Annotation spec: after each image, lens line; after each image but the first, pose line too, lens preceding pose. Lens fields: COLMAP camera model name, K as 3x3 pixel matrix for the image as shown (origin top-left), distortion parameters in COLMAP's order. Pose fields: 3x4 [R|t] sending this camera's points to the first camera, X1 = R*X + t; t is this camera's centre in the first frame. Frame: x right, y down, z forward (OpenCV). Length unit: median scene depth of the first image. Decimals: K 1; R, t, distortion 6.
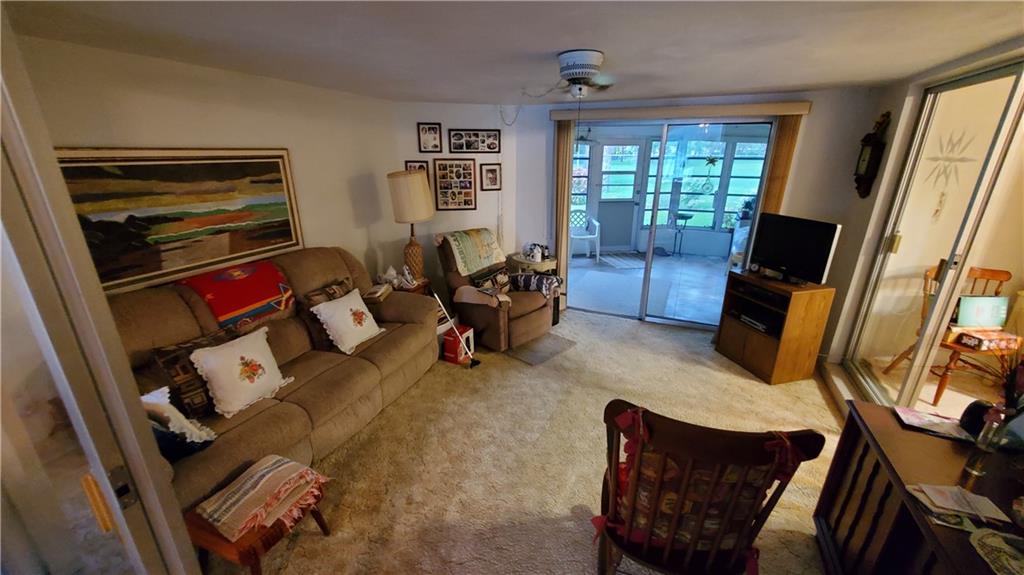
lens RADIAL K [[407.7, 0, 512.6], [0, 407.7, 295.8], [0, 0, 1]] dist [-0.000450, -0.000360]
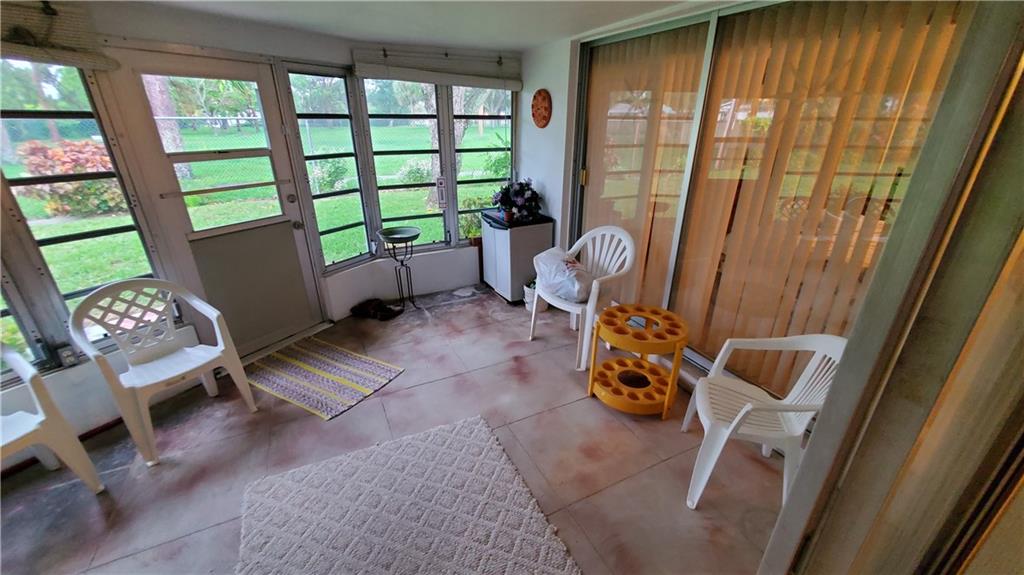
lens RADIAL K [[407.7, 0, 512.6], [0, 407.7, 295.8], [0, 0, 1]] dist [-0.000450, -0.000360]
pose [[0.635487, -0.307868, 0.708077, 0.122316], [0.260002, 0.948834, 0.179200, -0.173721], [-0.727018, 0.070222, 0.683018, 0.549018]]
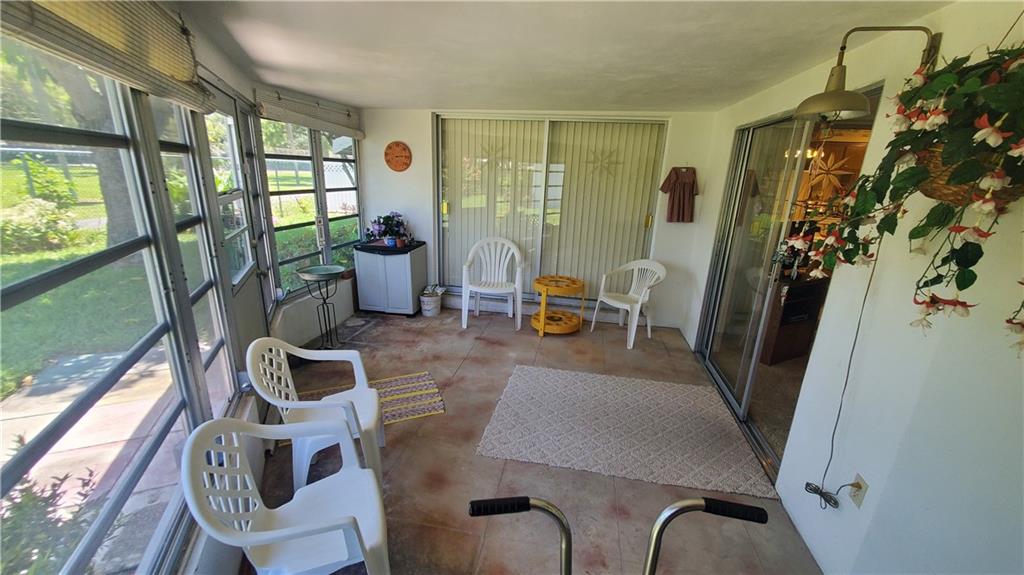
lens RADIAL K [[407.7, 0, 512.6], [0, 407.7, 295.8], [0, 0, 1]] dist [-0.000450, -0.000360]
pose [[-0.235511, -0.294687, 0.926118, -0.110292], [0.290771, 0.887908, 0.356472, -0.274303], [-0.927355, 0.353242, -0.123426, 0.836305]]
